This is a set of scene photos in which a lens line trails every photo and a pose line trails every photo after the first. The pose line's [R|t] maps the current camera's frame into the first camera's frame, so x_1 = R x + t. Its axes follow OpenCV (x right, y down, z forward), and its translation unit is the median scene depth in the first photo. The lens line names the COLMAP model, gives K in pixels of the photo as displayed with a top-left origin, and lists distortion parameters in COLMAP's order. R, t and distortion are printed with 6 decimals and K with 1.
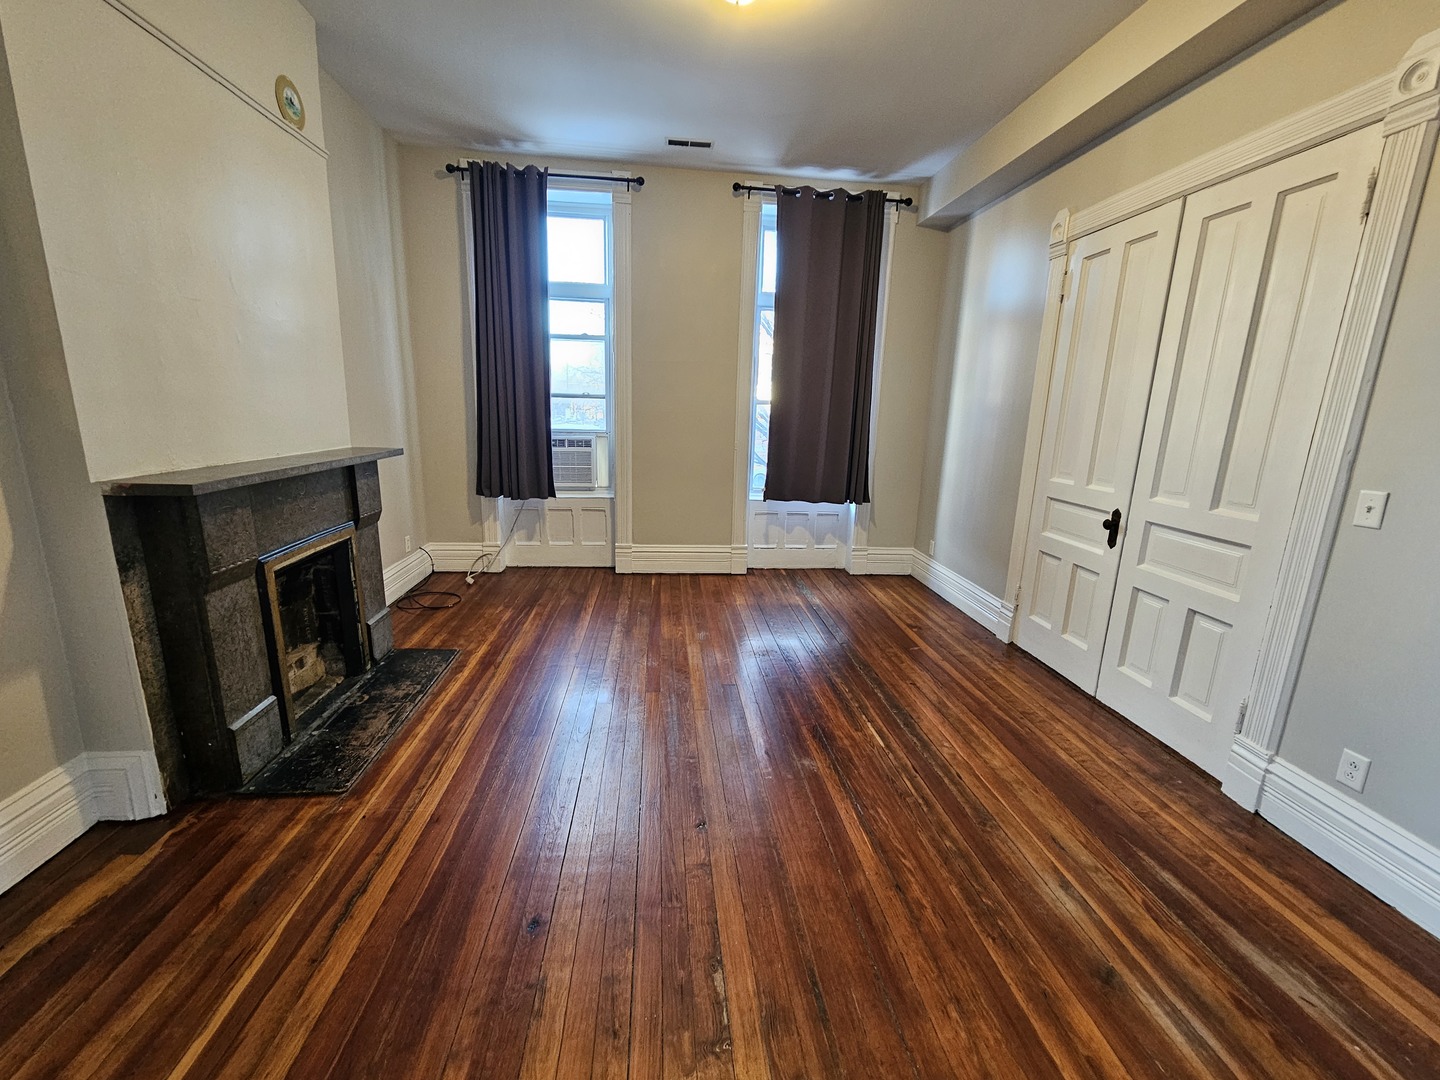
lens RADIAL K [[593.5, 0, 724.3], [0, 593.5, 537.4], [0, 0, 1]] dist [-0.003216, 0.000335]
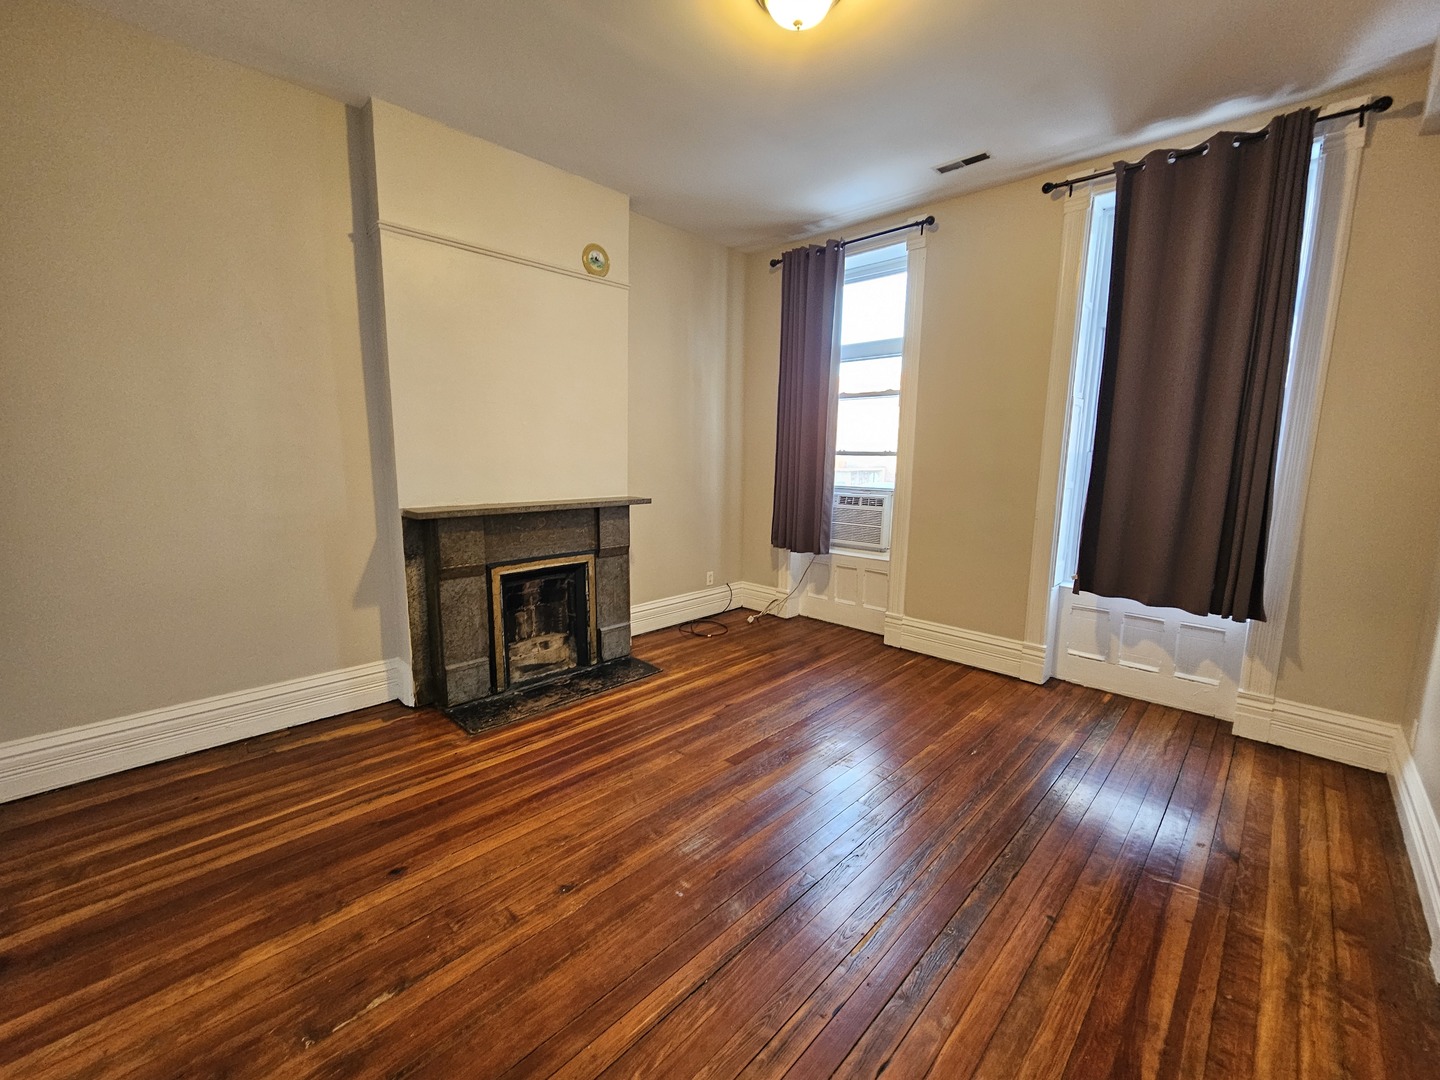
lens RADIAL K [[593.5, 0, 719.9], [0, 593.5, 537.9], [0, 0, 1]] dist [-0.003216, 0.000335]
pose [[0.641995, 0.088439, -0.761591, 0.426504], [-0.158080, 0.987251, -0.018613, -0.055675], [0.750235, 0.132342, 0.647791, 0.252478]]
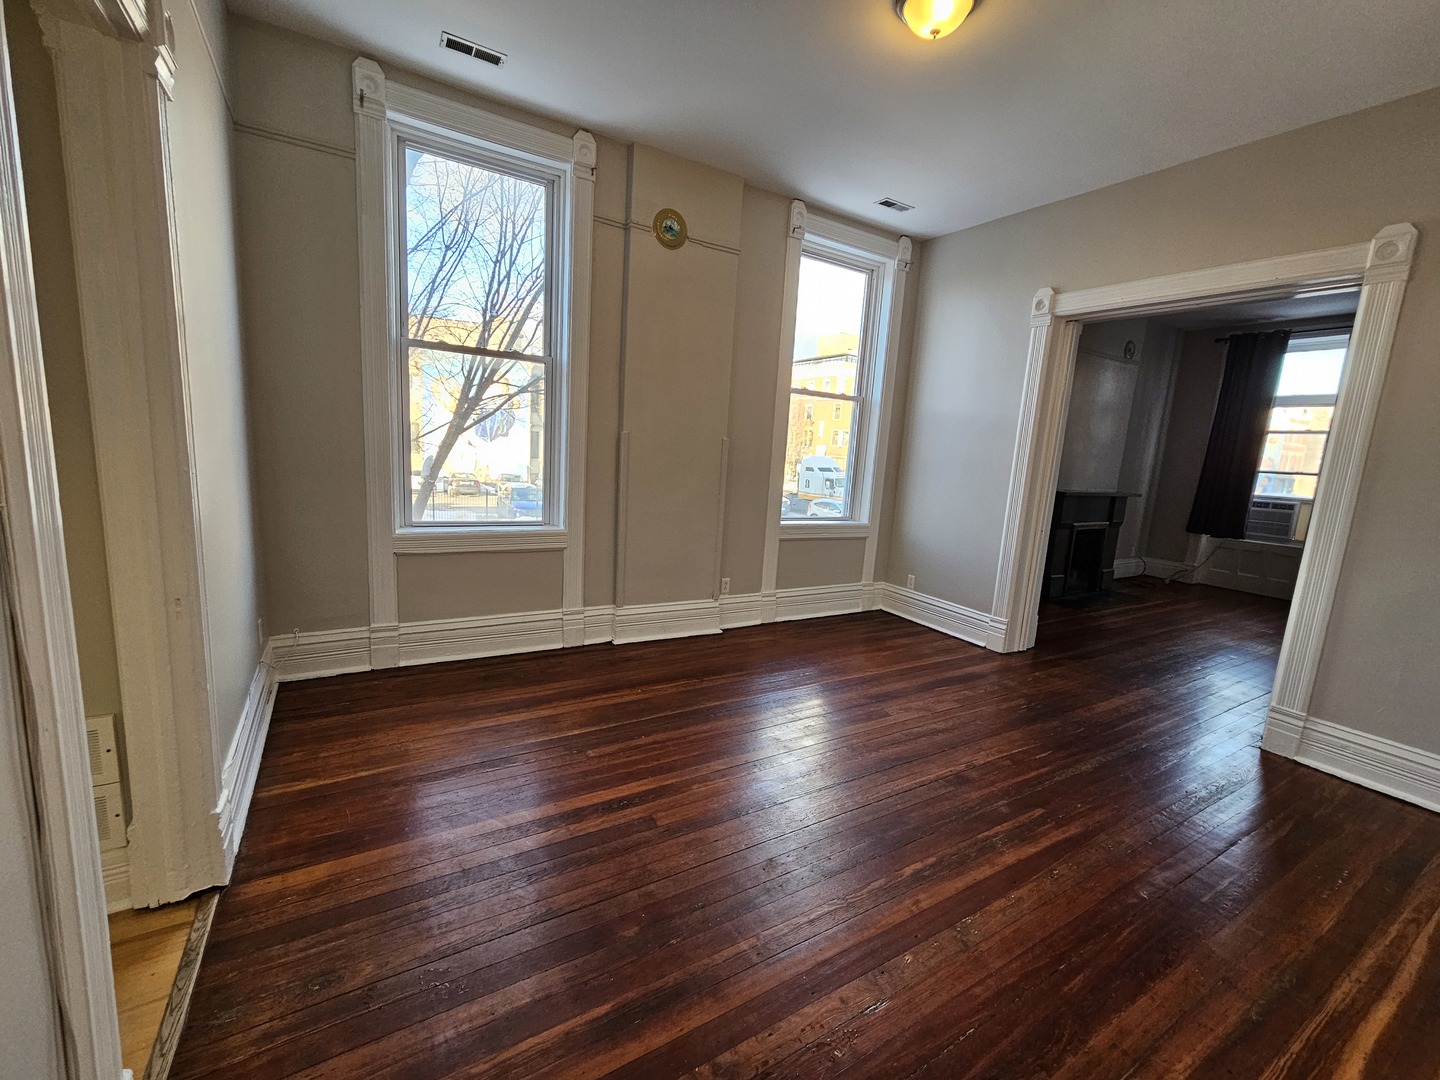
lens RADIAL K [[593.5, 0, 729.8], [0, 593.5, 540.6], [0, 0, 1]] dist [-0.003216, 0.000335]
pose [[0.425865, 0.142780, -0.893450, 0.566932], [-0.243786, 0.969058, 0.038662, 0.224295], [0.871325, 0.201346, 0.447495, -0.905063]]
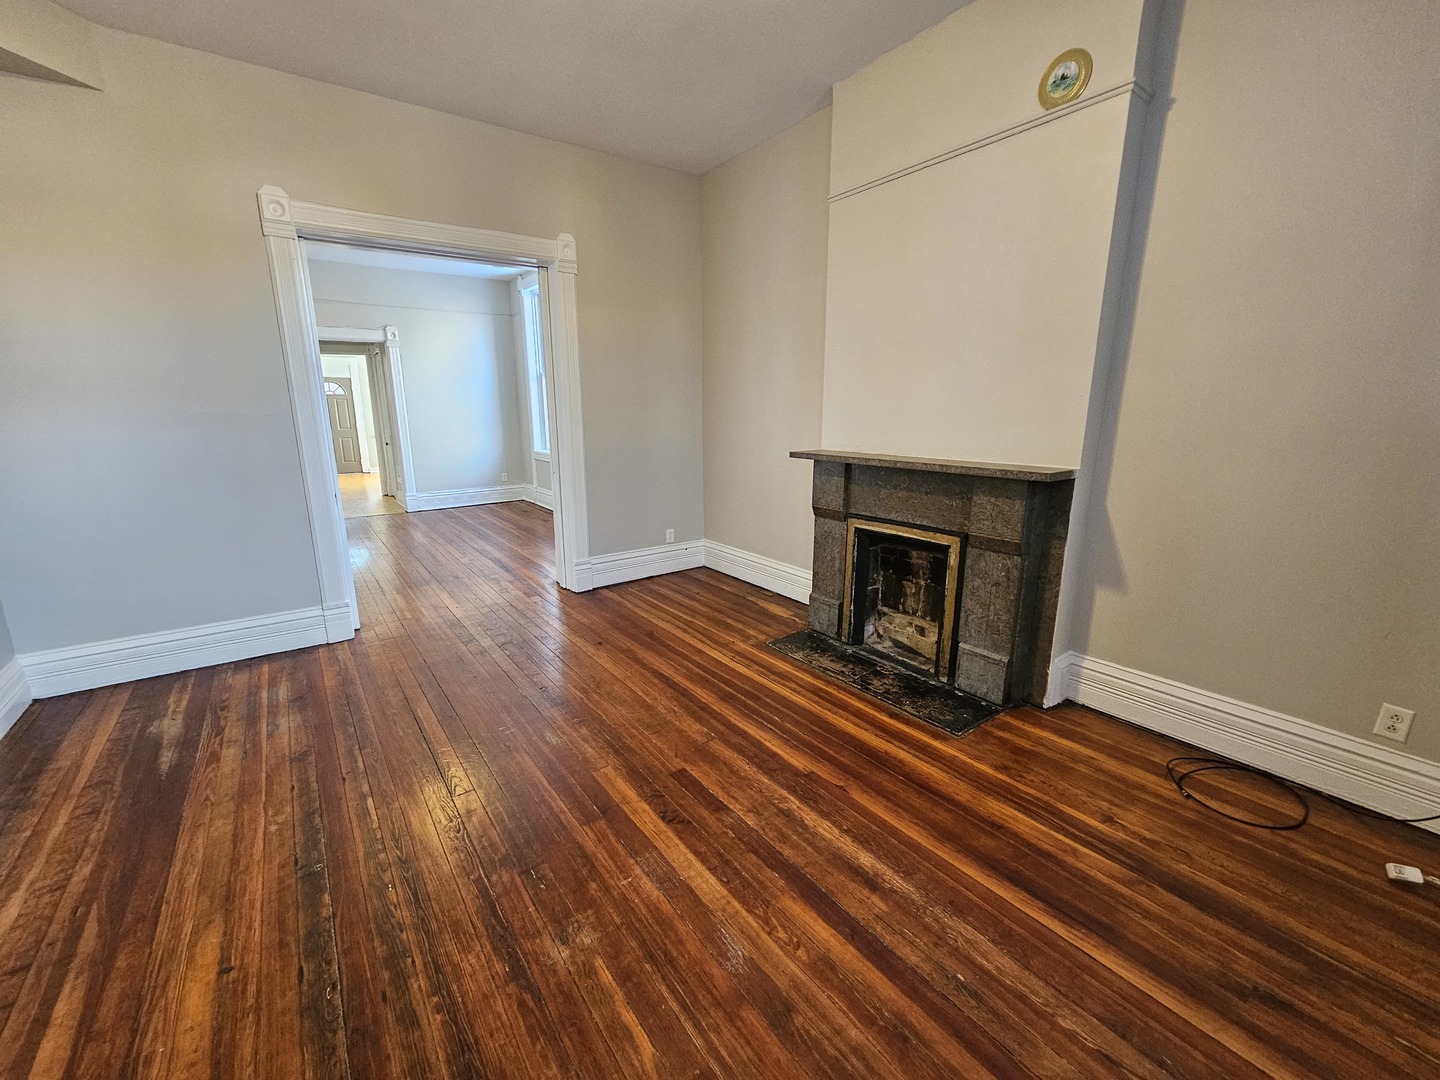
lens RADIAL K [[593.5, 0, 721.2], [0, 593.5, 541.9], [0, 0, 1]] dist [-0.003216, 0.000335]
pose [[-0.863646, 0.082226, -0.497347, 0.148110], [-0.132449, 0.914929, 0.381264, -0.246982], [0.486387, 0.395150, -0.779284, 1.163560]]
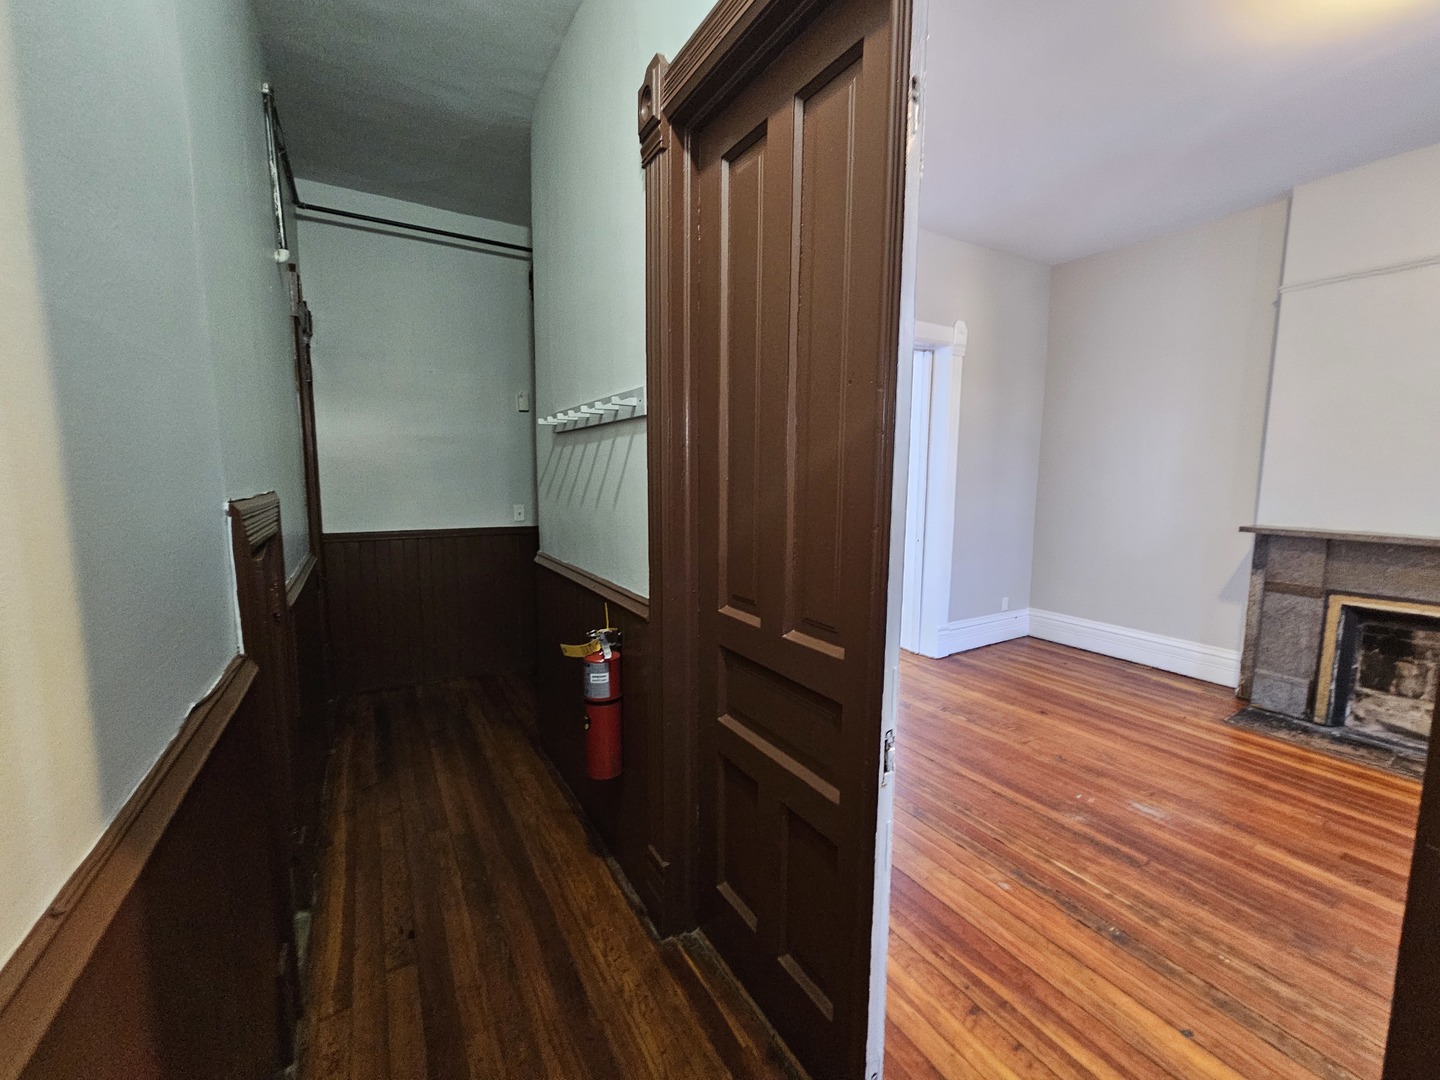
lens RADIAL K [[593.5, 0, 715.9], [0, 593.5, 538.1], [0, 0, 1]] dist [-0.003216, 0.000335]
pose [[-0.910480, 0.008761, -0.413460, 0.707536], [-0.123014, 0.948784, 0.290994, -0.189712], [0.394834, 0.315805, -0.862771, 0.926525]]
